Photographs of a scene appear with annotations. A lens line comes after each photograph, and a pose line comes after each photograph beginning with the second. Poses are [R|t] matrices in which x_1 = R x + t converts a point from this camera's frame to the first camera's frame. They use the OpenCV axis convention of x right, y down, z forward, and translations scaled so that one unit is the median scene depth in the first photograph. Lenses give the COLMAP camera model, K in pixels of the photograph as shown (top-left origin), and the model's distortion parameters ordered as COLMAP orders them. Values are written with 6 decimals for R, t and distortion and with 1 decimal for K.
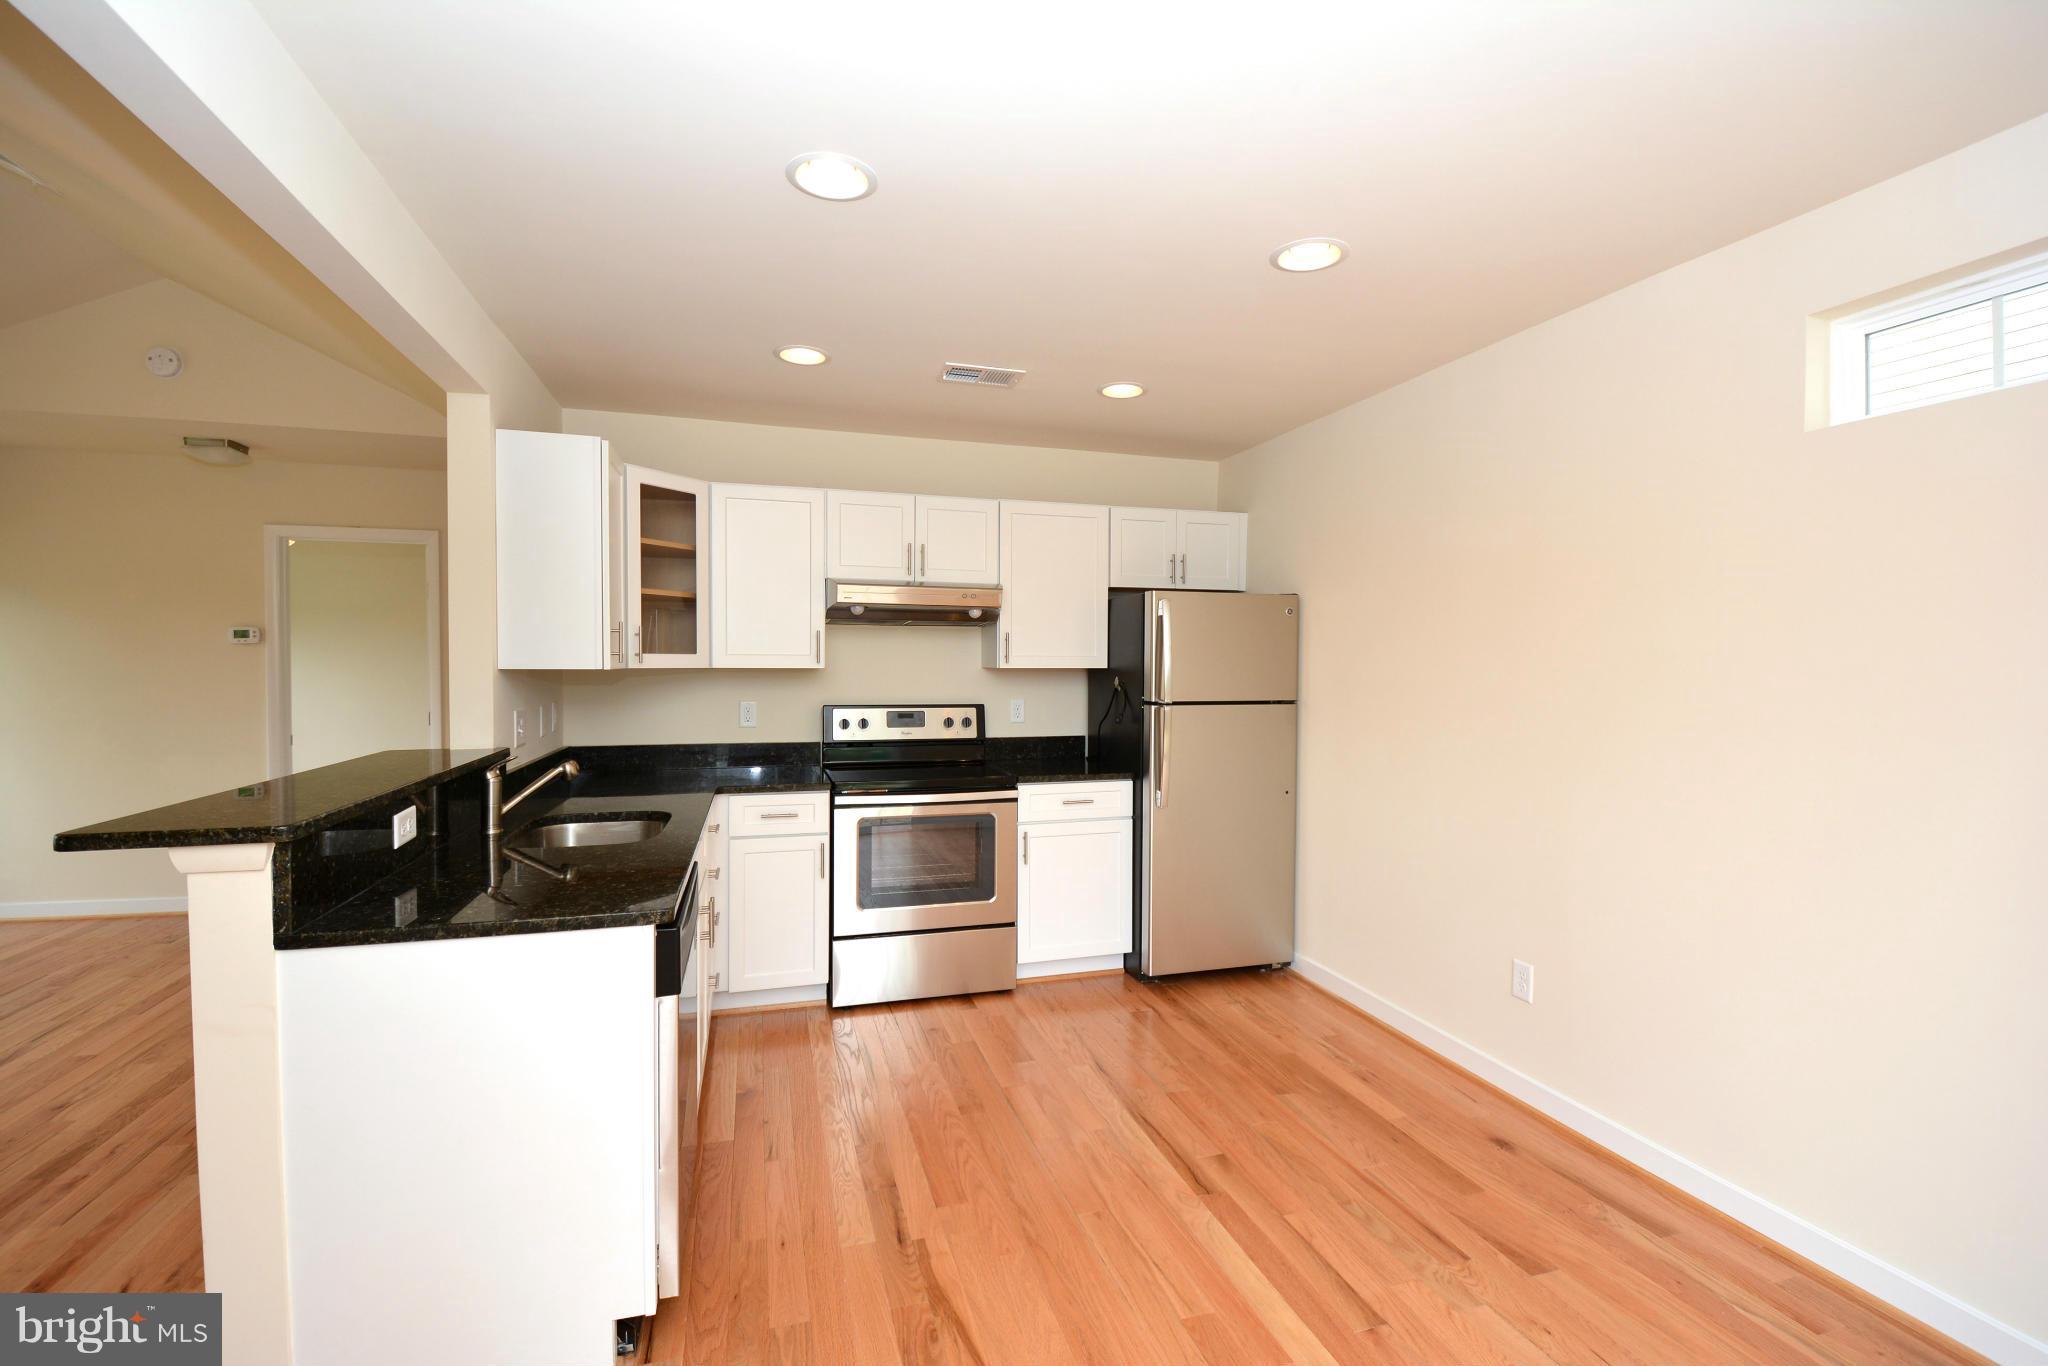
lens RADIAL K [[924.3, 0, 1029.0], [0, 924.3, 684.1], [0, 0, 1]] dist [0.006407, -0.016367]
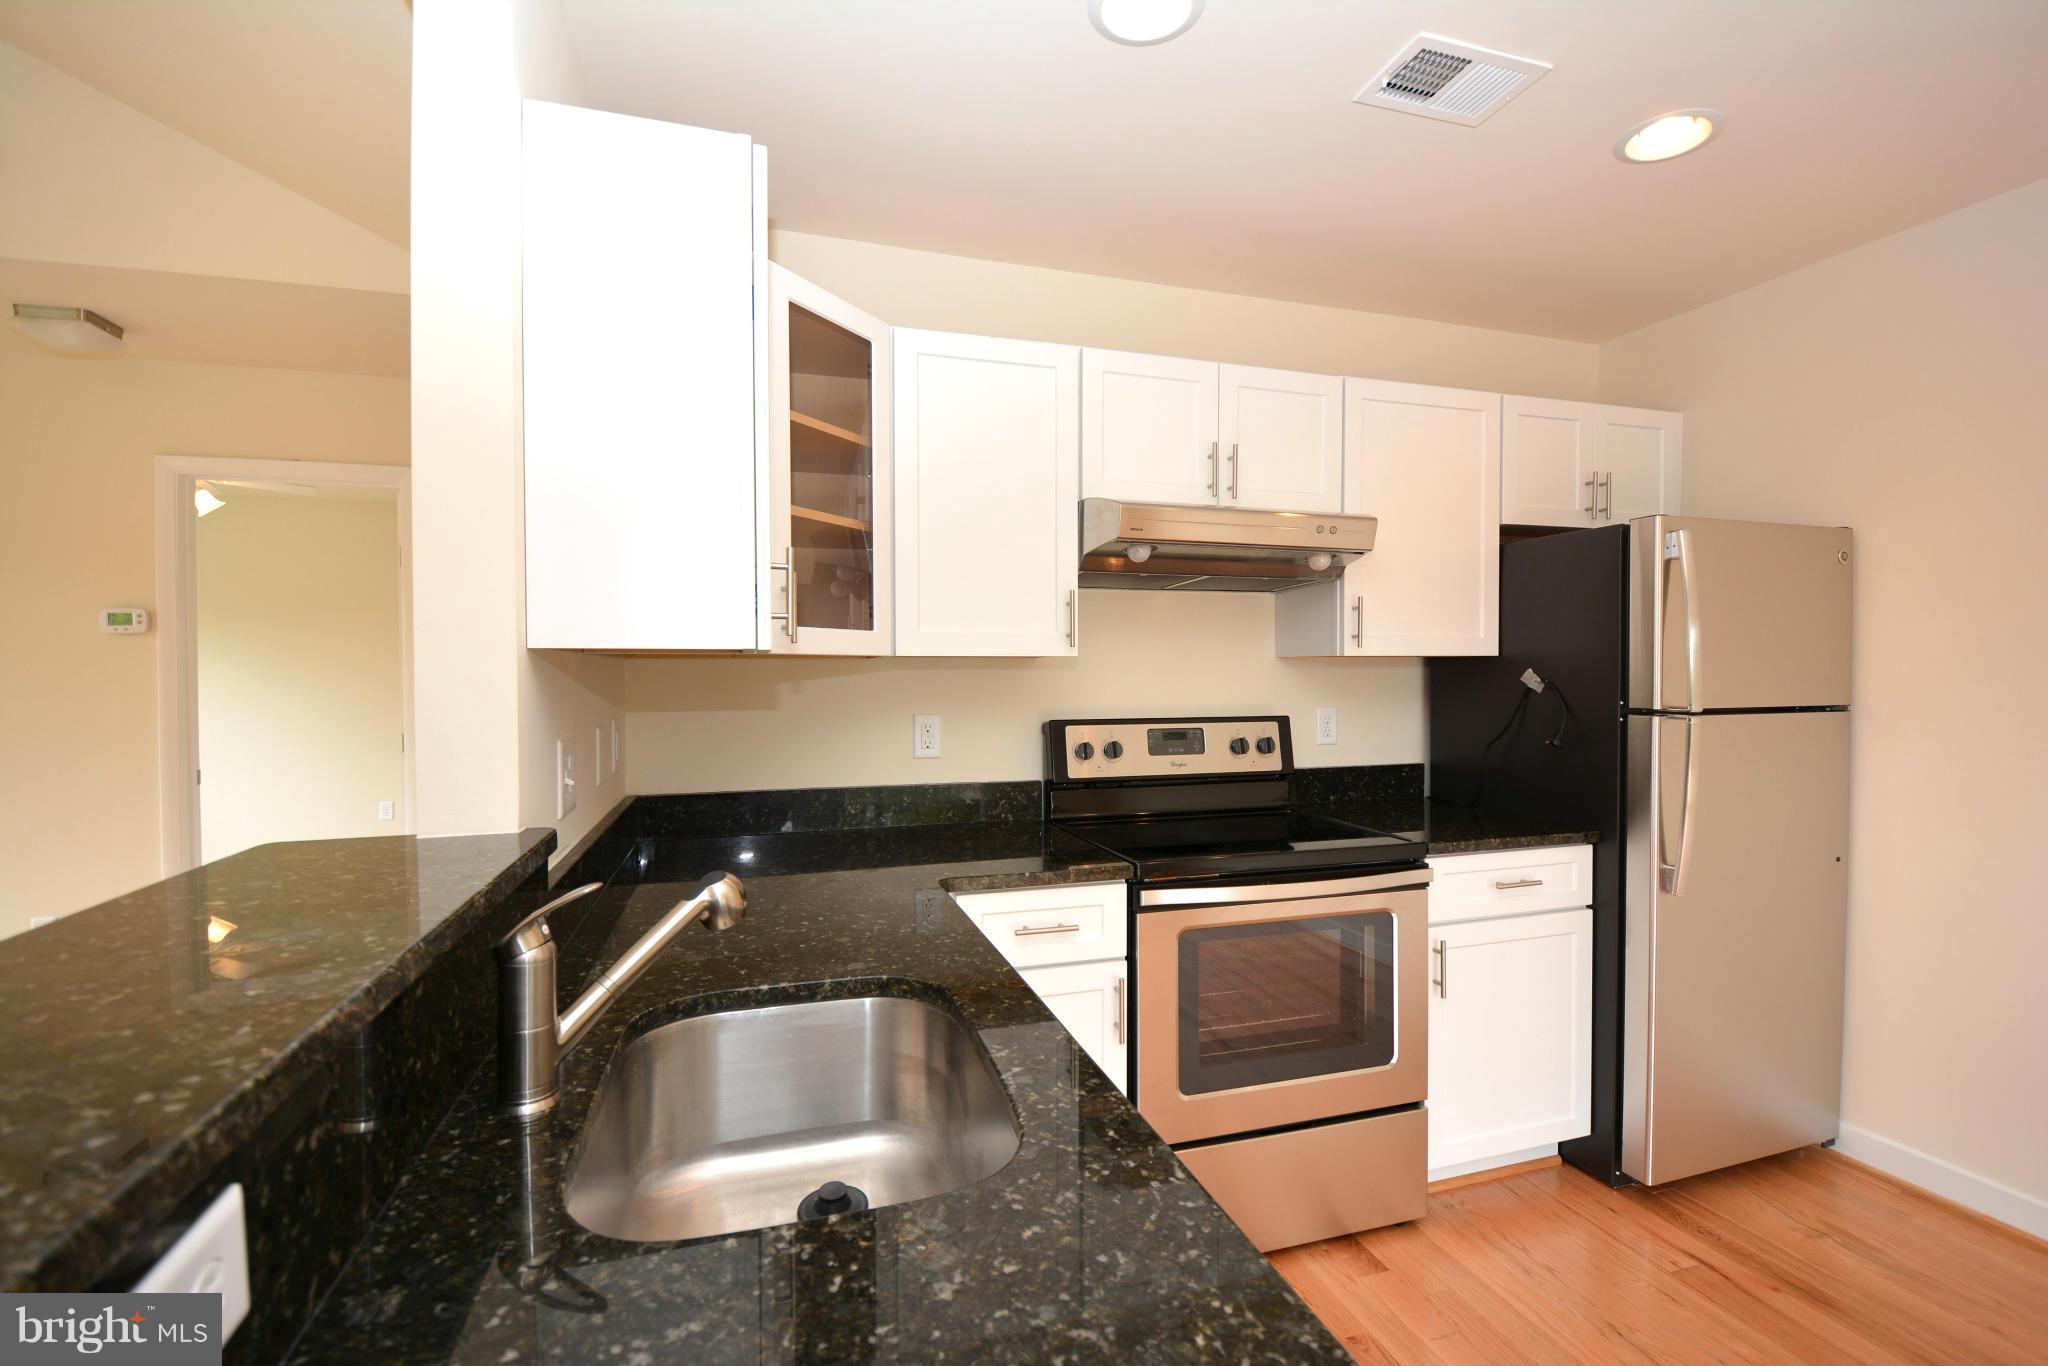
lens RADIAL K [[924.3, 0, 1028.3], [0, 924.3, 685.9], [0, 0, 1]] dist [0.006407, -0.016367]
pose [[0.999954, -0.008357, 0.004759, -0.257373], [0.008390, 0.999941, -0.006908, 0.004944], [-0.004701, 0.006947, 0.999965, 0.426153]]
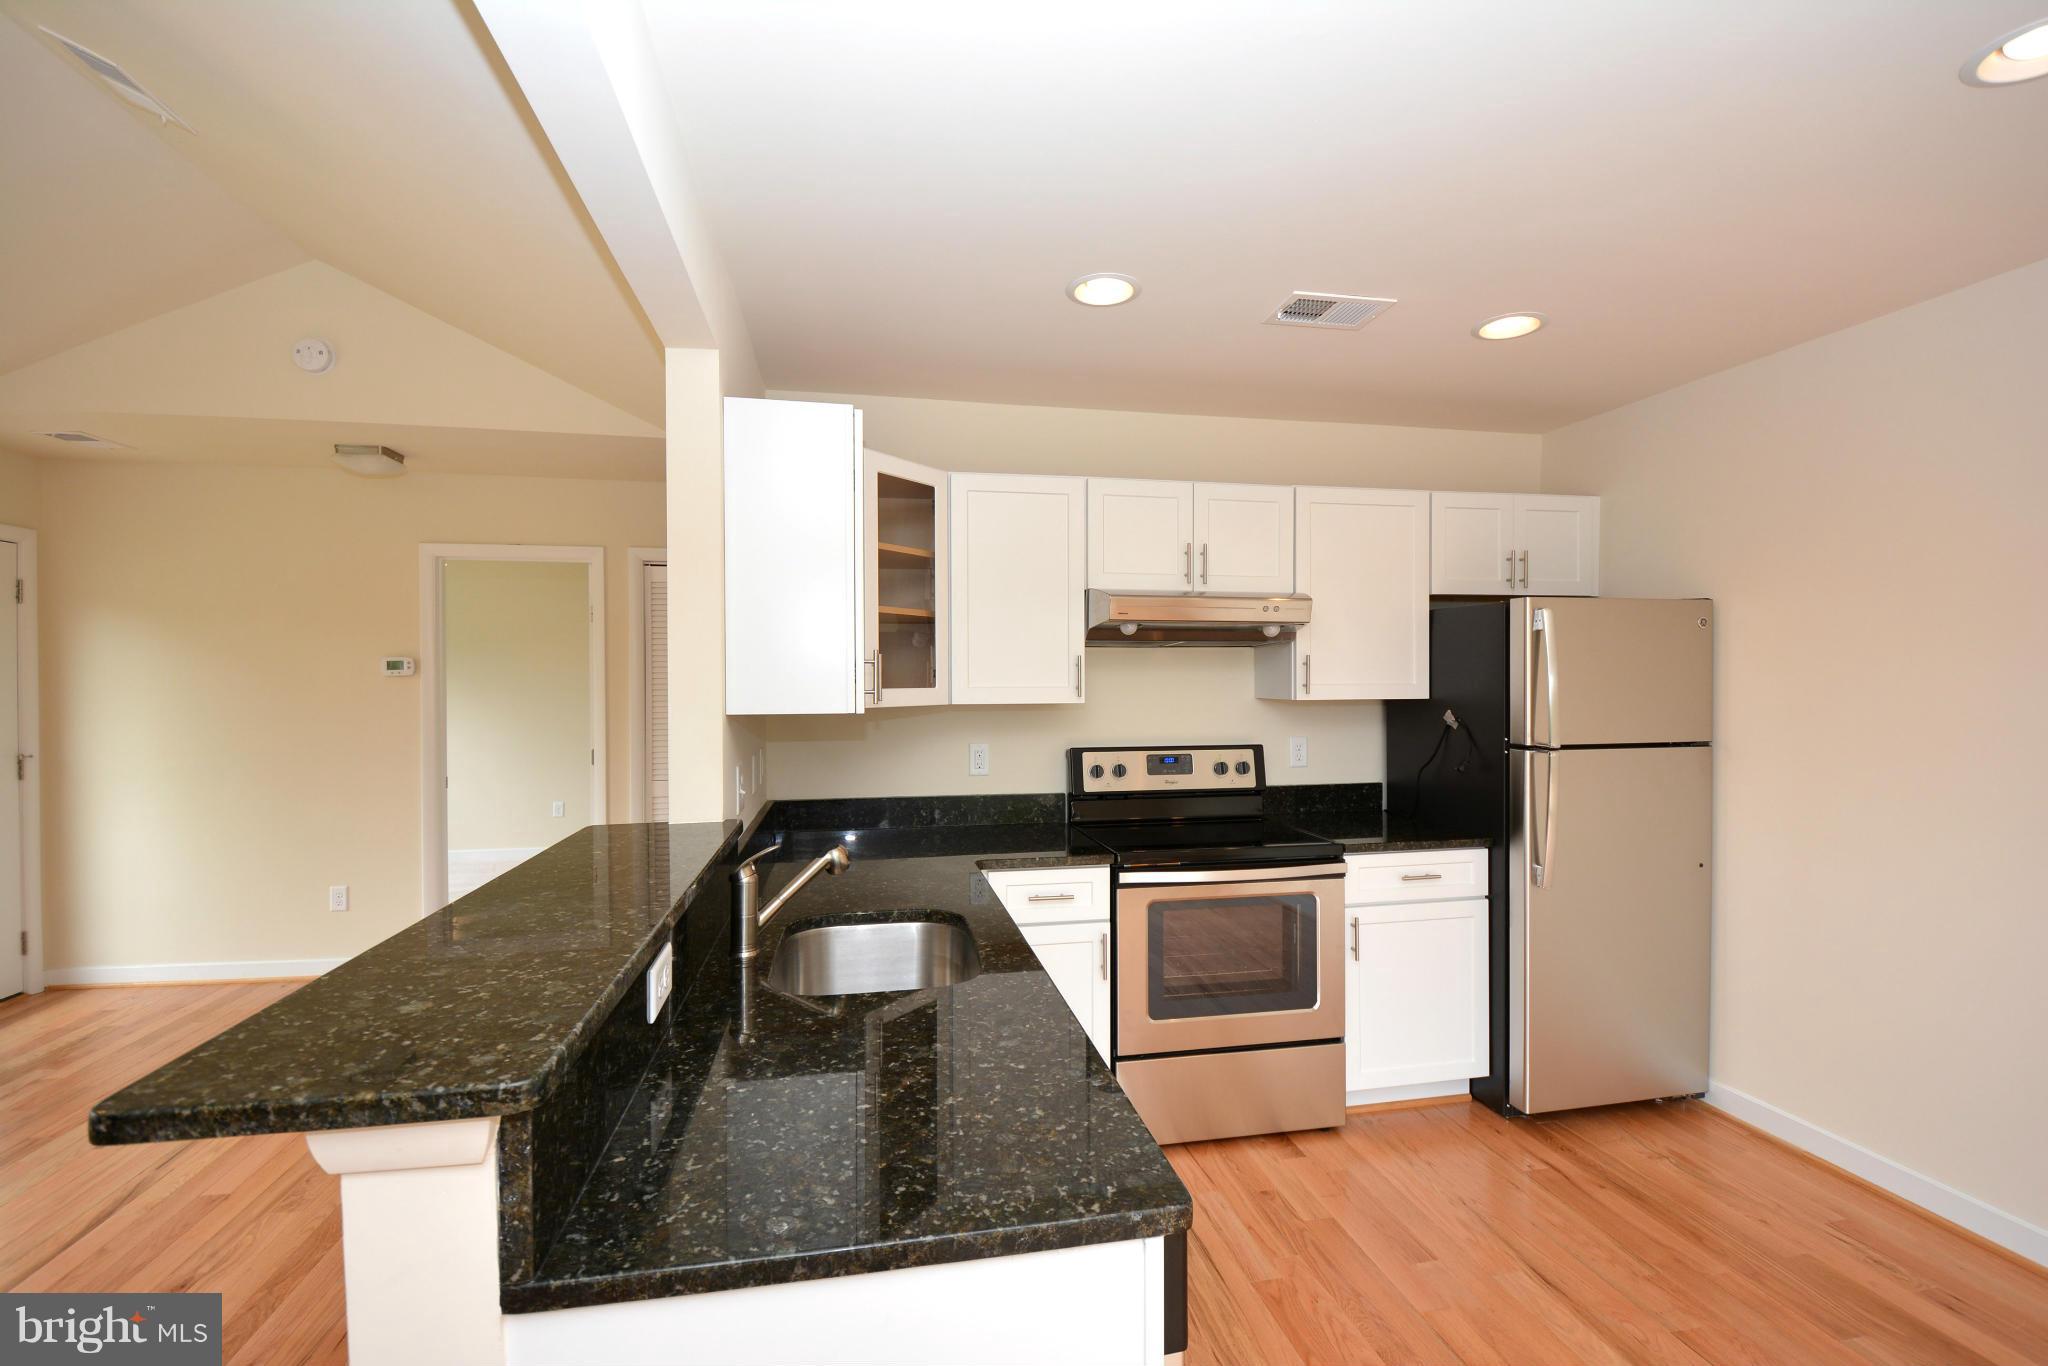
lens RADIAL K [[924.3, 0, 1021.6], [0, 924.3, 685.5], [0, 0, 1]] dist [0.006407, -0.016367]
pose [[0.994607, -0.008251, -0.103388, -0.194958], [0.006537, 0.999836, -0.016905, -0.019368], [0.103510, 0.016138, 0.994497, 0.211418]]
